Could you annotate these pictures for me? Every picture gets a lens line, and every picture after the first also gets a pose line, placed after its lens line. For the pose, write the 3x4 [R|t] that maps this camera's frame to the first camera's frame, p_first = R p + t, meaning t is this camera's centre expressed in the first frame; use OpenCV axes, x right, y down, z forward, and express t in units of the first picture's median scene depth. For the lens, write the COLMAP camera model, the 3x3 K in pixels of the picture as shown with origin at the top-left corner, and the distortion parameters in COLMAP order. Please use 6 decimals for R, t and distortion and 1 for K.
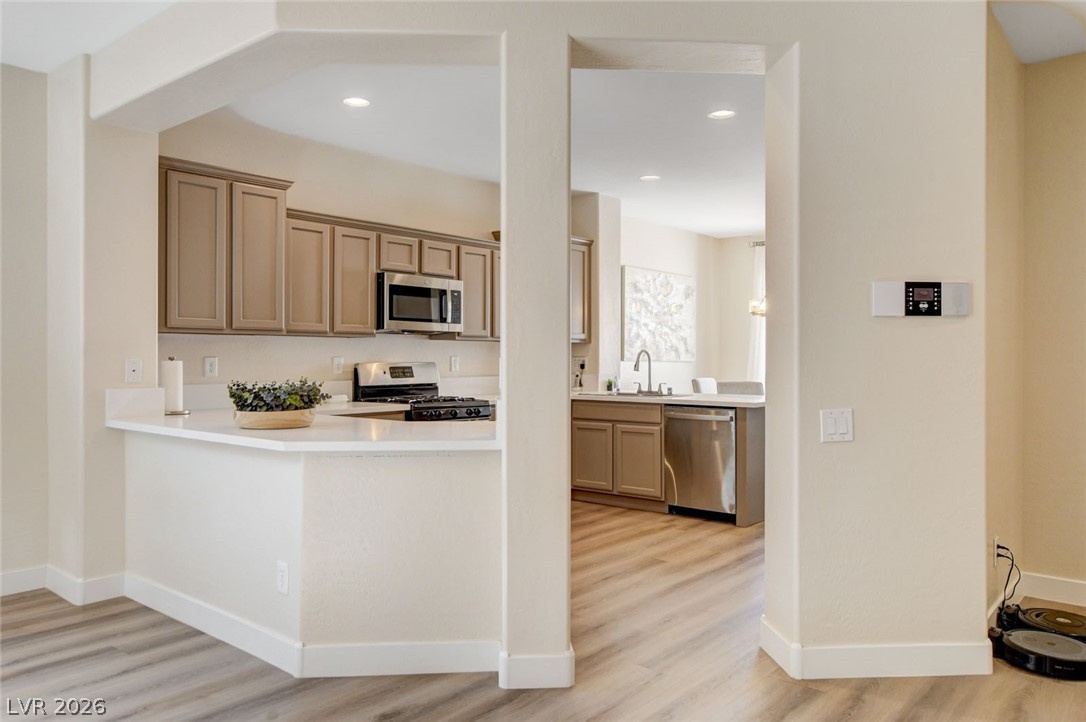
lens RADIAL K [[780.7, 0, 543.0], [0, 780.7, 361.0], [0, 0, 1]] dist [-0.000266, -0.000303]
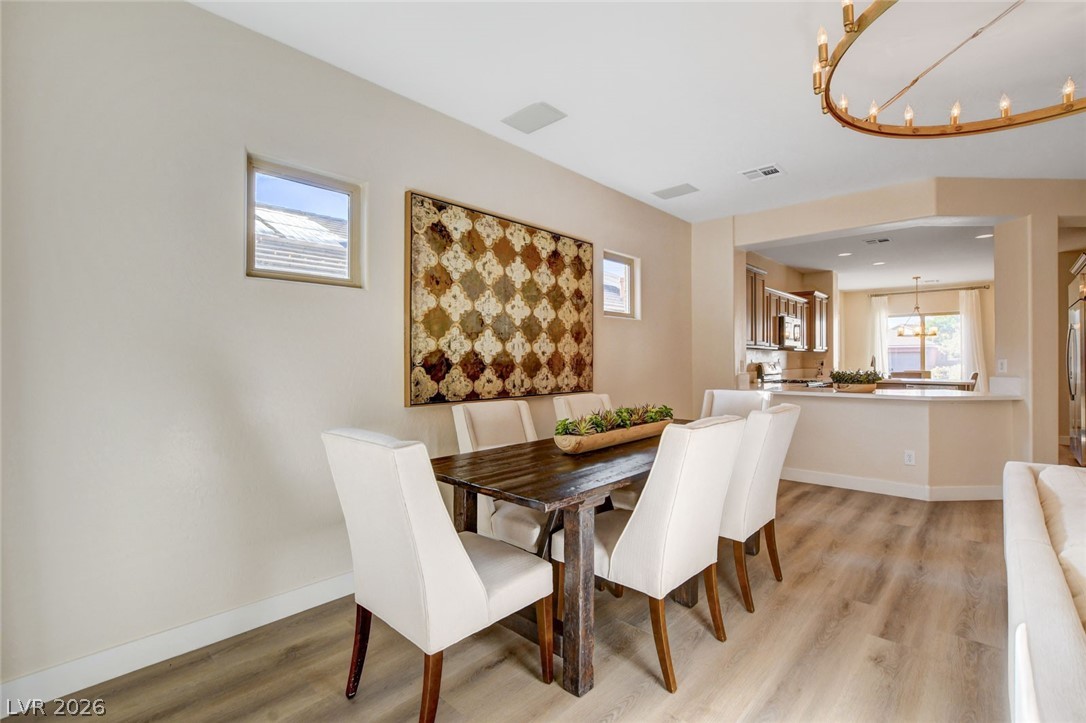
lens RADIAL K [[481.0, 0, 543.0], [0, 481.0, 361.5], [0, 0, 1]] dist [-0.025606, 0.005478]
pose [[0.998441, -0.004110, -0.055660, -0.680515], [0.004022, 0.999990, -0.001697, 0.000006], [0.055666, 0.001471, 0.998448, -0.213622]]
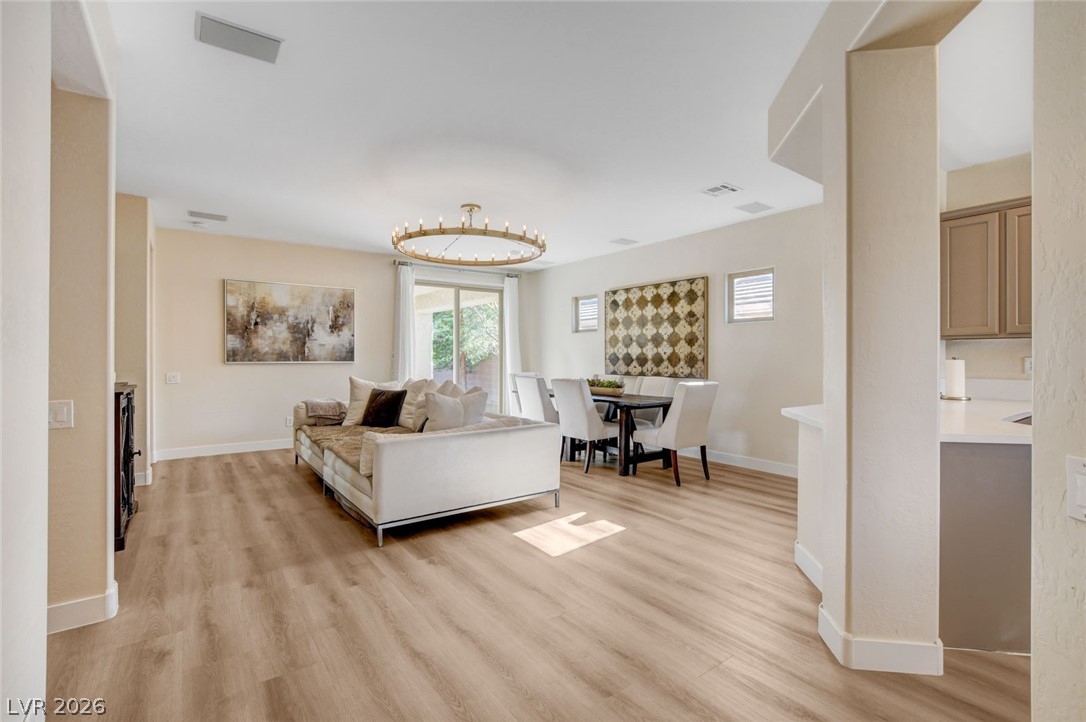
lens RADIAL K [[489.9, 0, 543.0], [0, 489.9, 361.0], [0, 0, 1]] dist [-0.030665, 0.000073]
pose [[-0.235817, 0.004427, -0.971787, 0.371484], [-0.007188, 0.999954, 0.006299, 0.000968], [0.971771, 0.008471, -0.235775, 0.369025]]
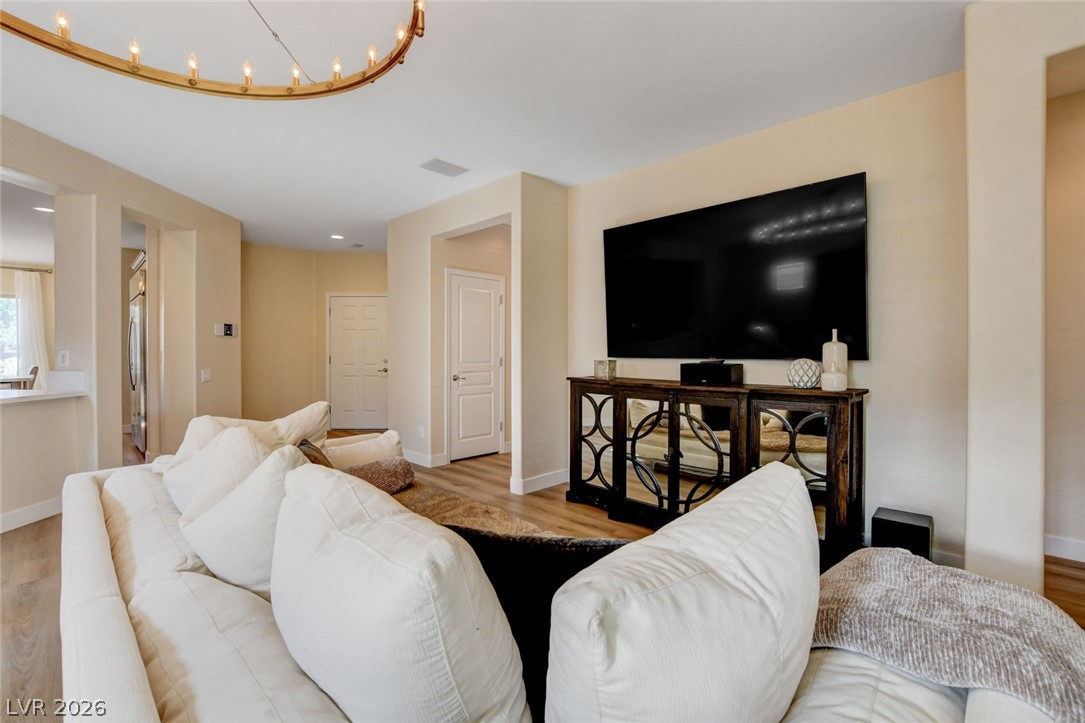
lens RADIAL K [[485.2, 0, 540.7], [0, 485.2, 354.3], [0, 0, 1]] dist [-0.022372, 0.005780]
pose [[0.074751, -0.008255, 0.997168, -0.614965], [0.005185, 0.999955, 0.007889, 0.001110], [-0.997189, 0.004580, 0.074791, -0.145965]]
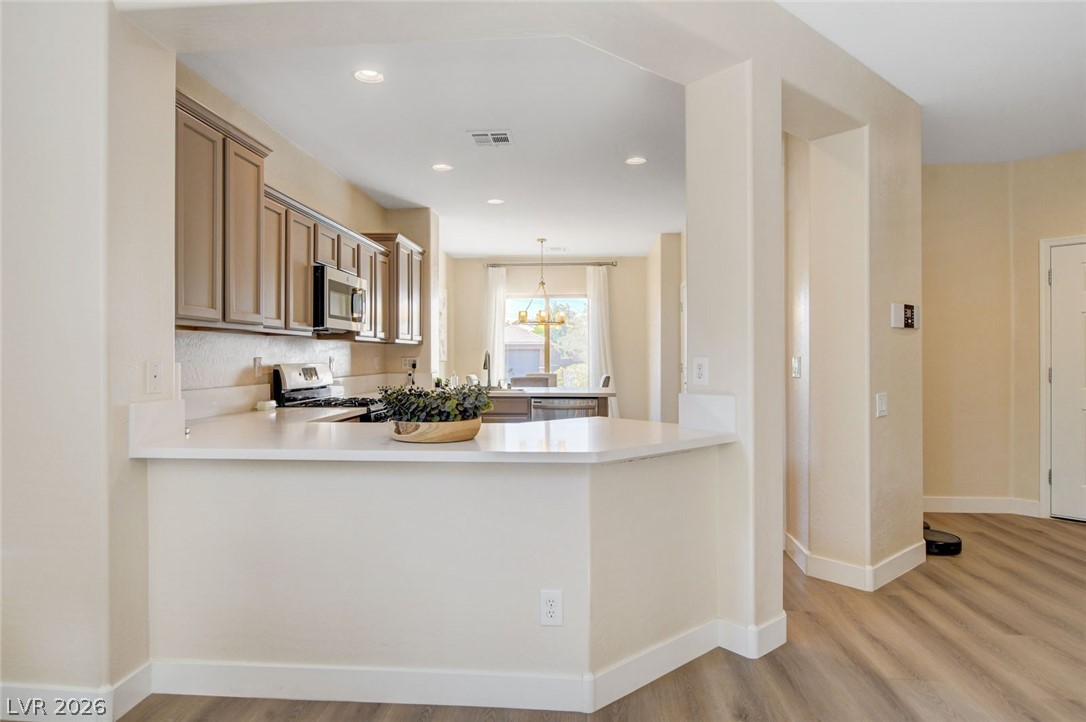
lens RADIAL K [[634.7, 0, 543.1], [0, 634.7, 357.1], [0, 0, 1]] dist [-0.020452, 0.000051]
pose [[0.809879, -0.002288, 0.586592, -0.396222], [0.005862, 0.999974, -0.004192, -0.000633], [-0.586568, 0.006833, 0.809871, 0.223703]]
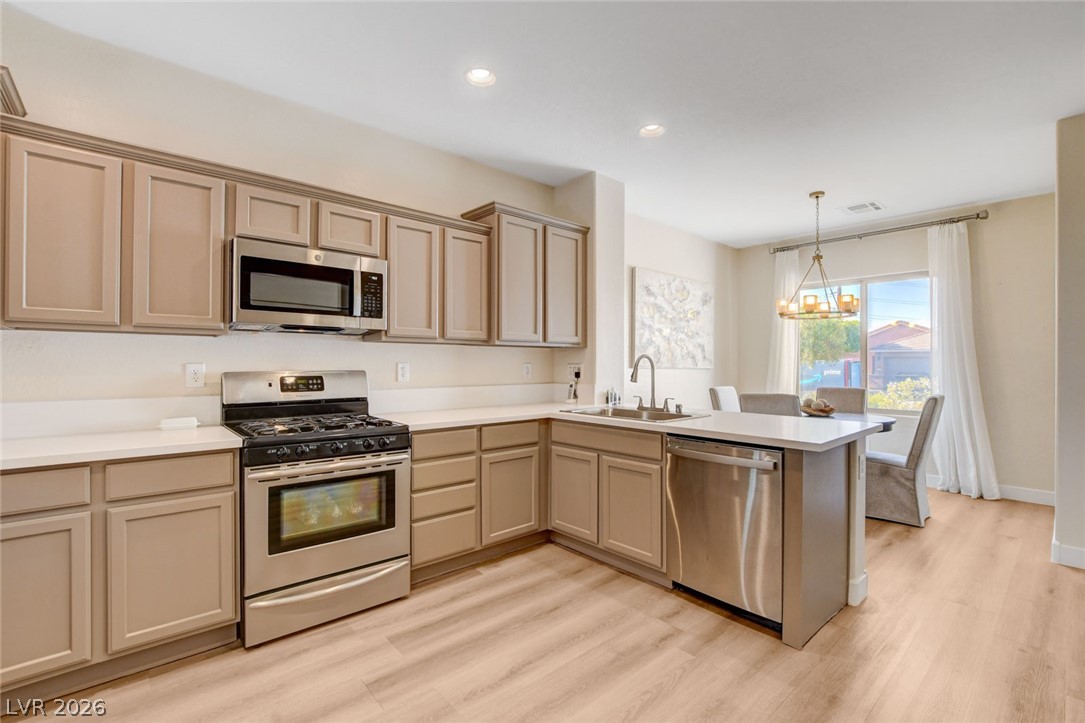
lens RADIAL K [[480.5, 0, 542.5], [0, 480.5, 361.5], [0, 0, 1]] dist [-0.025606, 0.005478]
pose [[0.988862, 0.001141, -0.148829, 0.112627], [-0.002667, 0.999946, -0.010054, -0.002951], [0.148810, 0.010339, 0.988812, 0.579271]]
